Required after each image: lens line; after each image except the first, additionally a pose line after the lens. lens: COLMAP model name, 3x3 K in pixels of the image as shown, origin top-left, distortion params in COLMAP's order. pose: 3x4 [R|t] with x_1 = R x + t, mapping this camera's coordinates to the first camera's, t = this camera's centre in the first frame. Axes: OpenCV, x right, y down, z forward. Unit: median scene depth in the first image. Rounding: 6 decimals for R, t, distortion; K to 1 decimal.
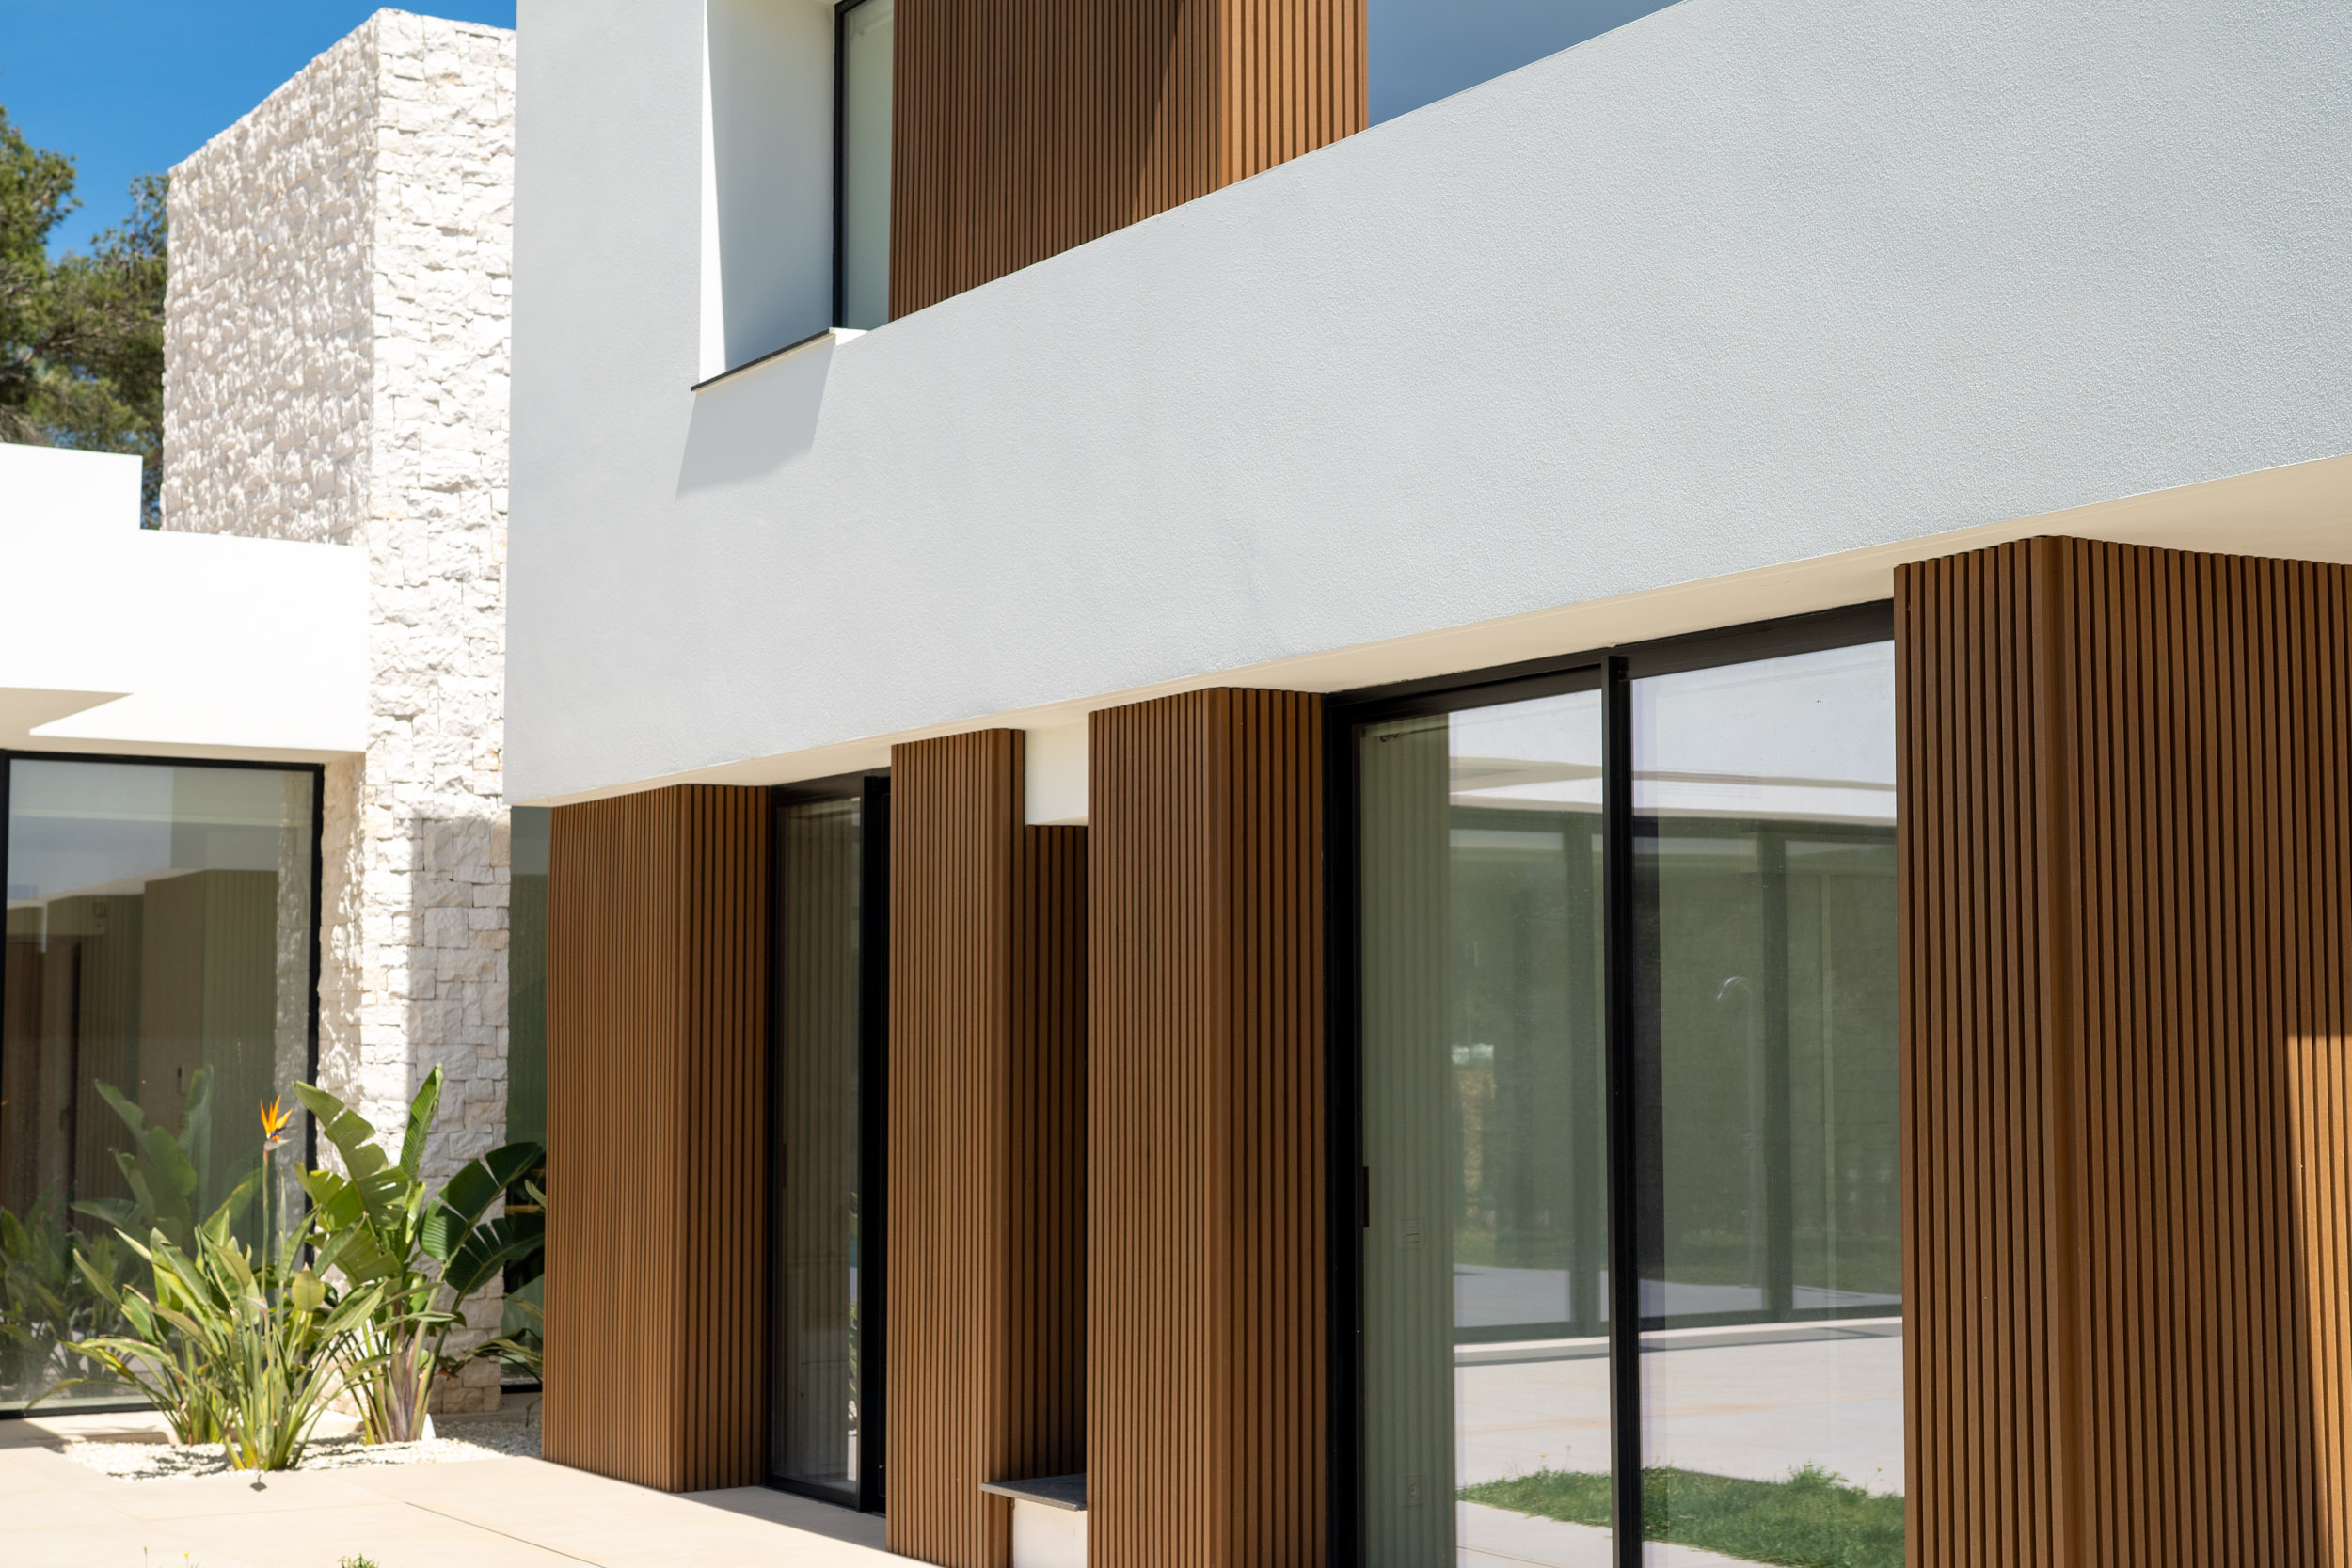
lens RADIAL K [[3511.0, 0, 1176.0], [0, 3511.0, 784.0], [0, 0, 1]] dist [-0.755700, 4.377248]
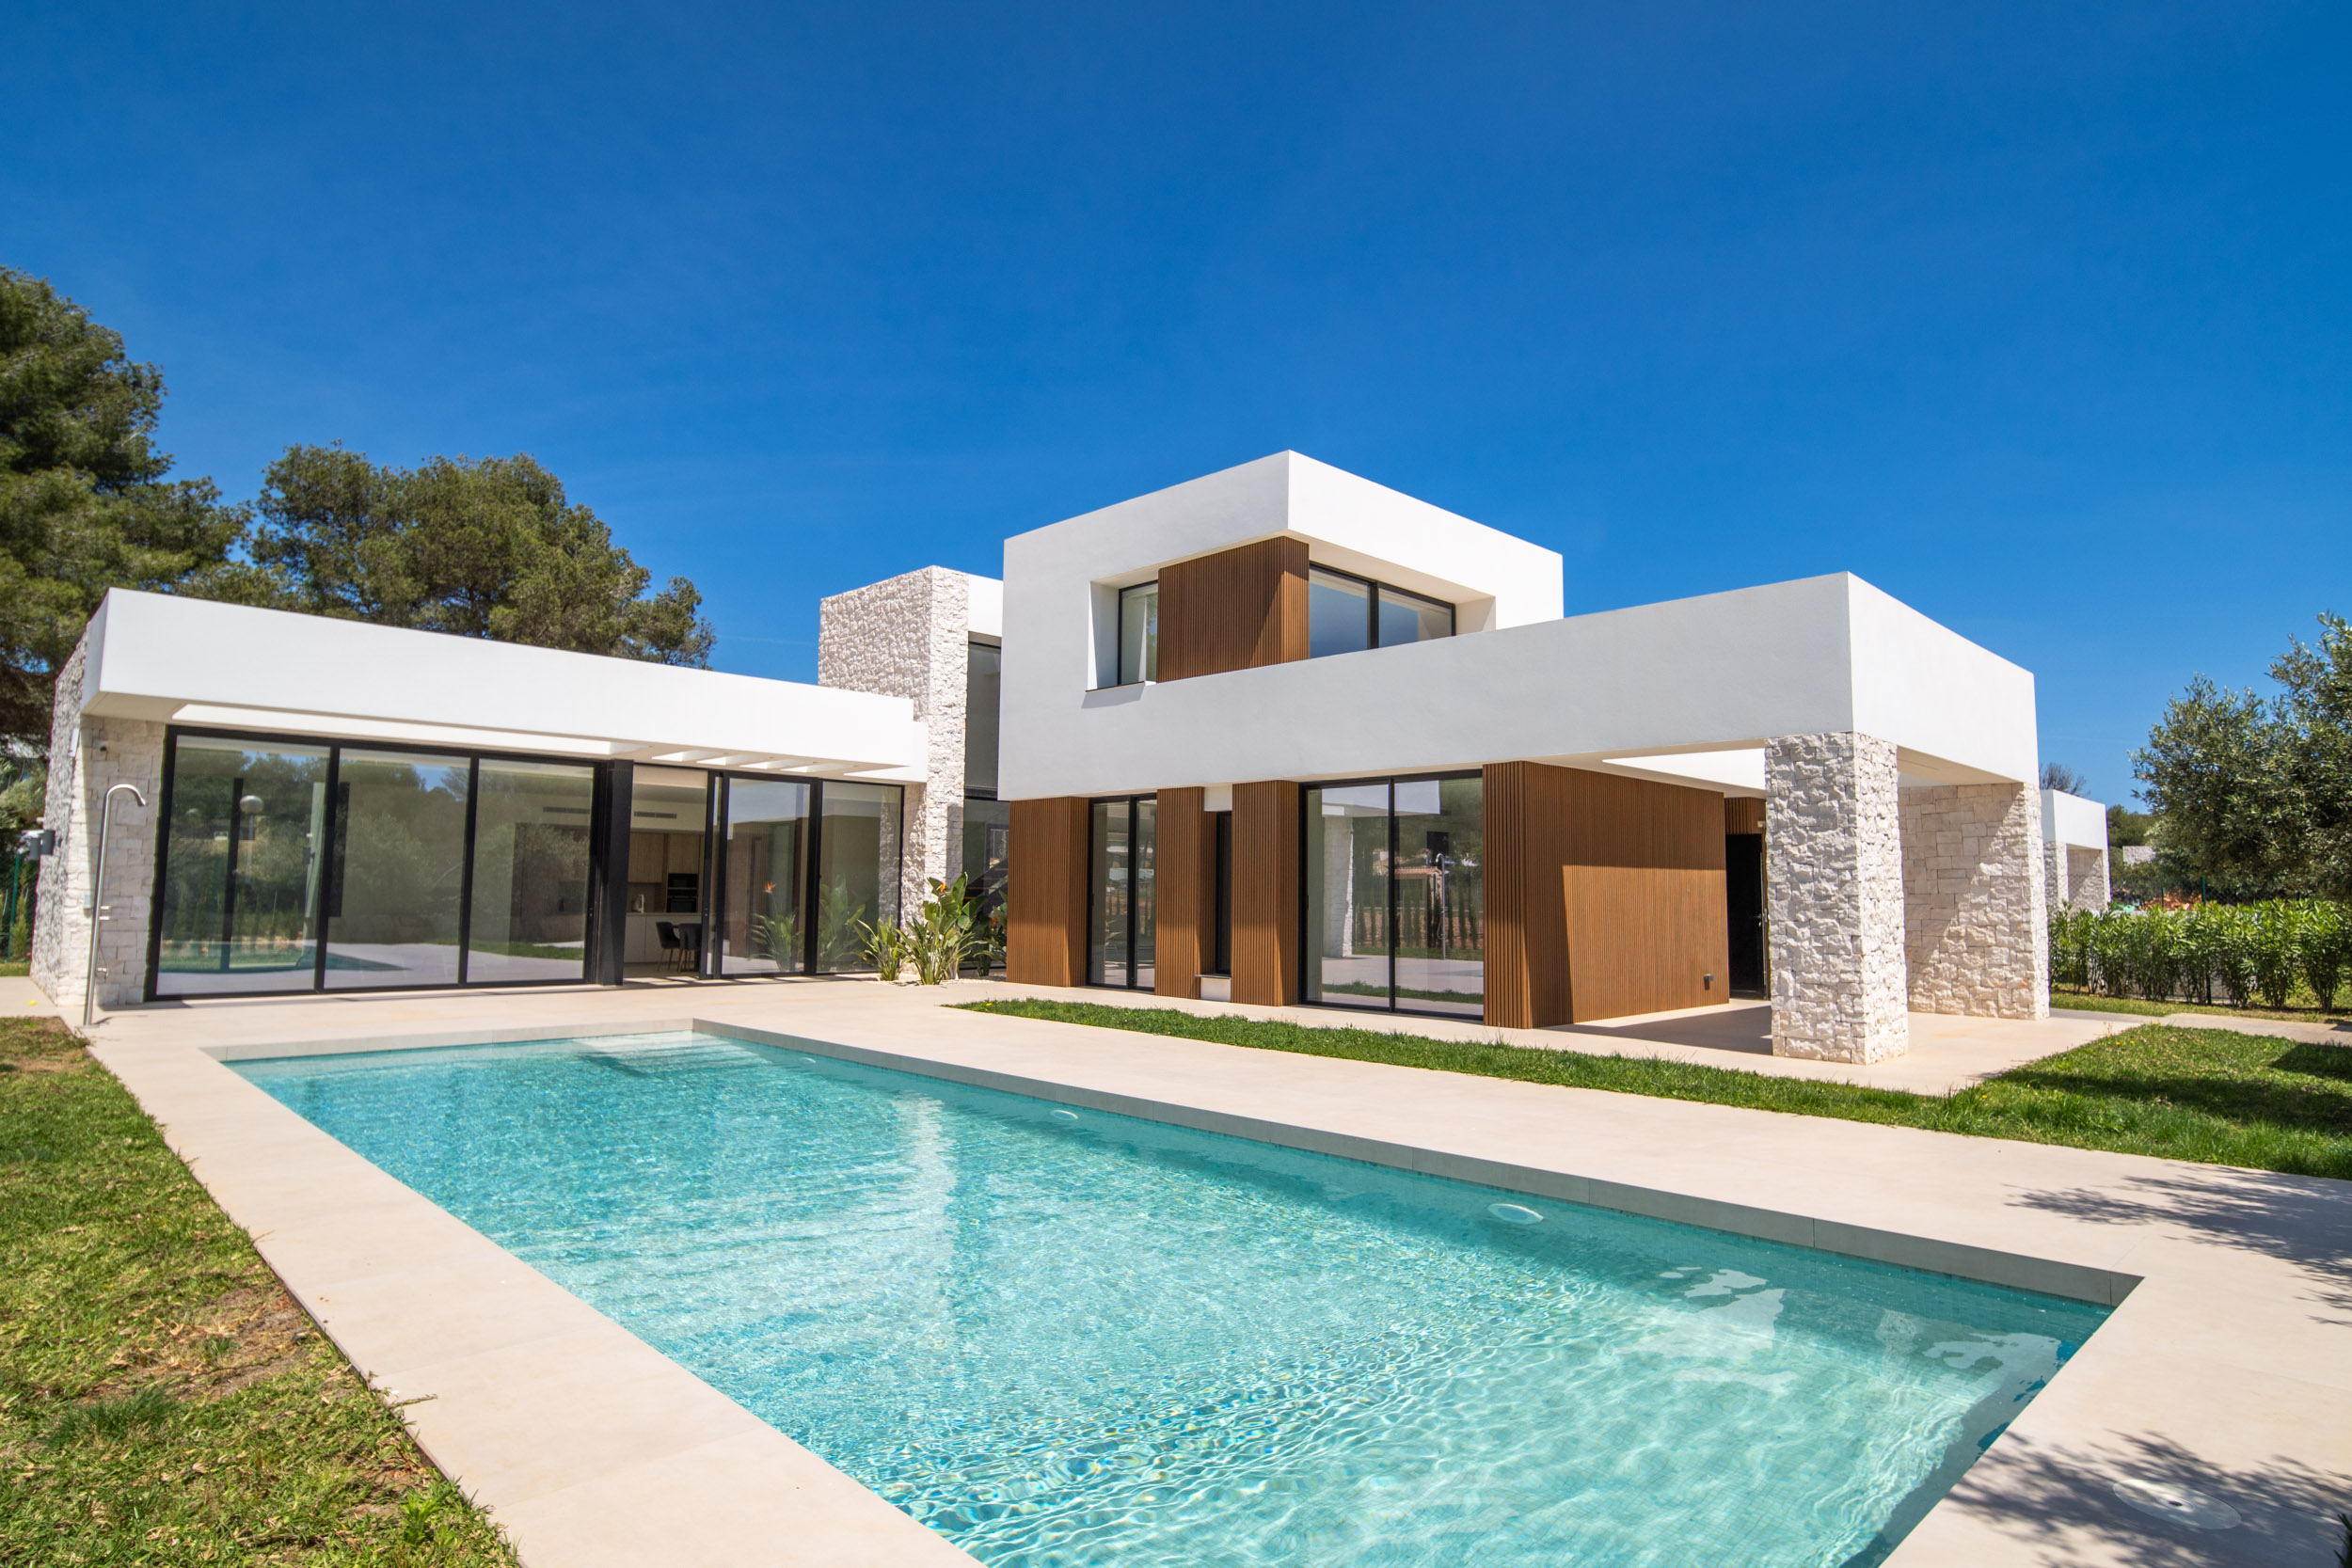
lens RADIAL K [[1268.9, 0, 1176.0], [0, 1268.9, 784.0], [0, 0, 1]] dist [0.001998, -0.000058]
pose [[0.972666, 0.035721, 0.229445, -0.281025], [-0.033329, 0.999342, -0.014291, 0.002290], [-0.229804, 0.006253, 0.973217, -0.298052]]
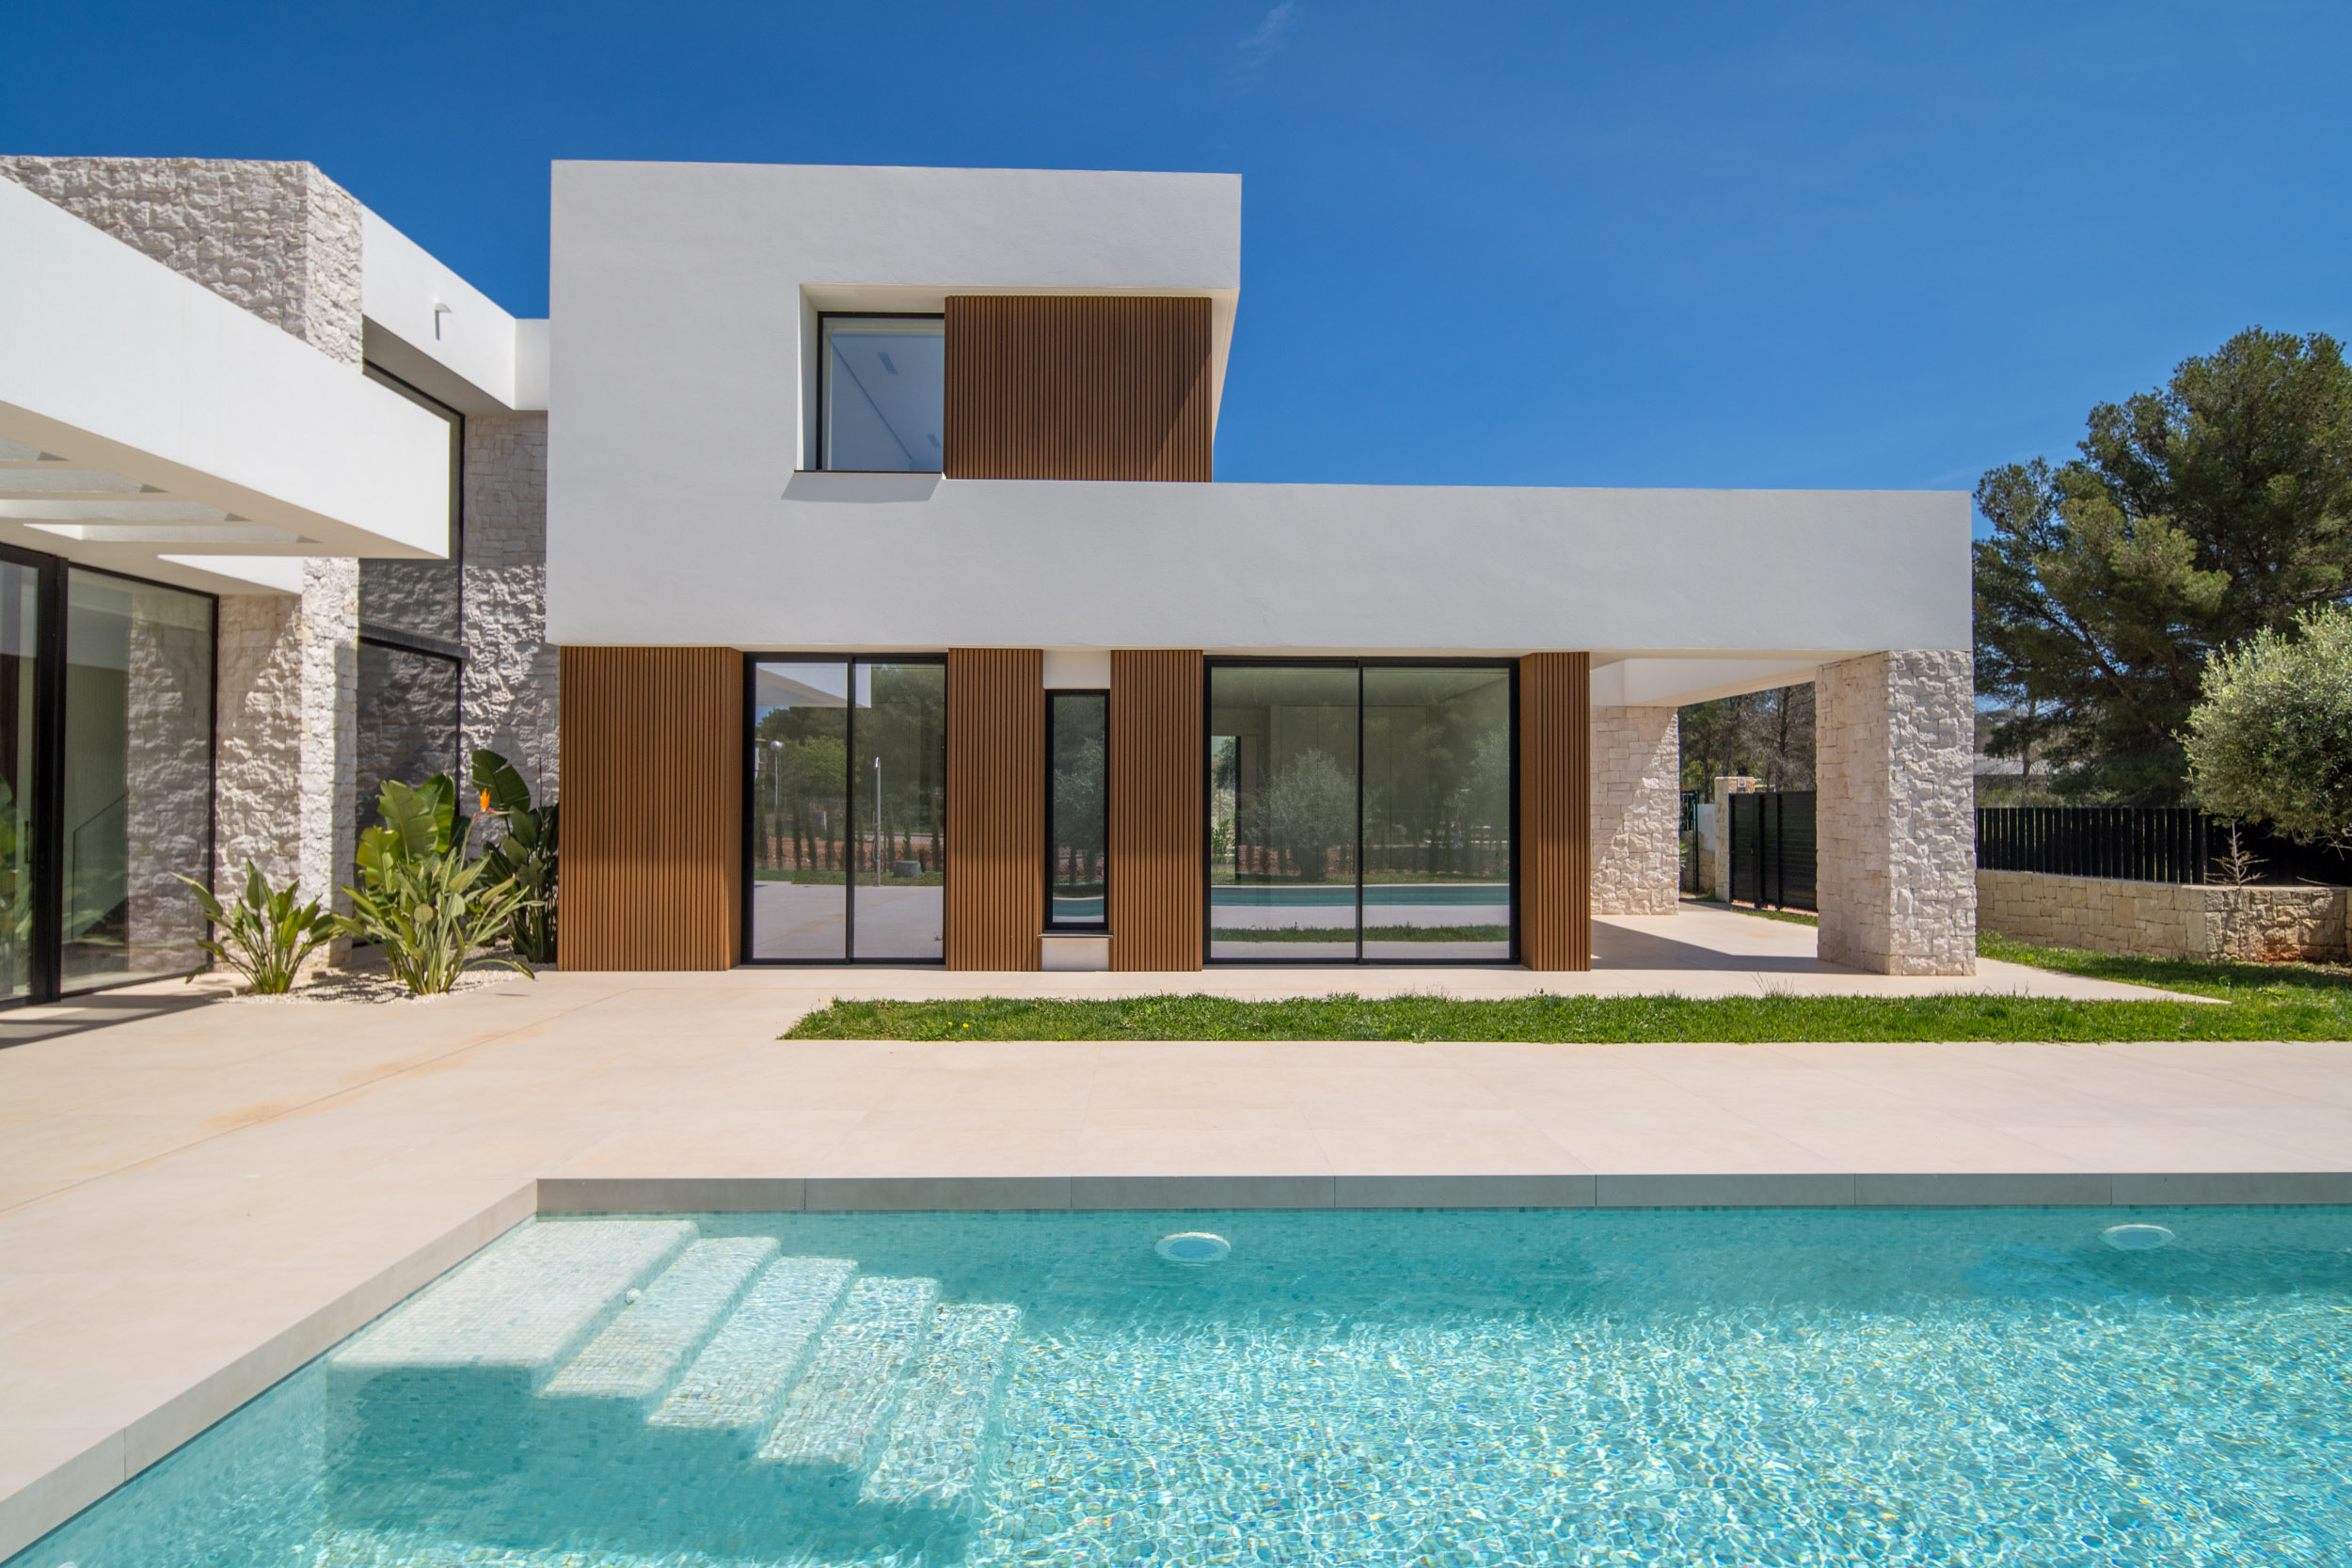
lens RADIAL K [[1268.9, 0, 1176.0], [0, 1268.9, 784.0], [0, 0, 1]] dist [0.001998, -0.000058]
pose [[0.492479, 0.022363, 0.870037, -0.568989], [-0.073870, 0.997137, 0.016184, 0.042945], [-0.867184, -0.072240, 0.492721, 0.279339]]
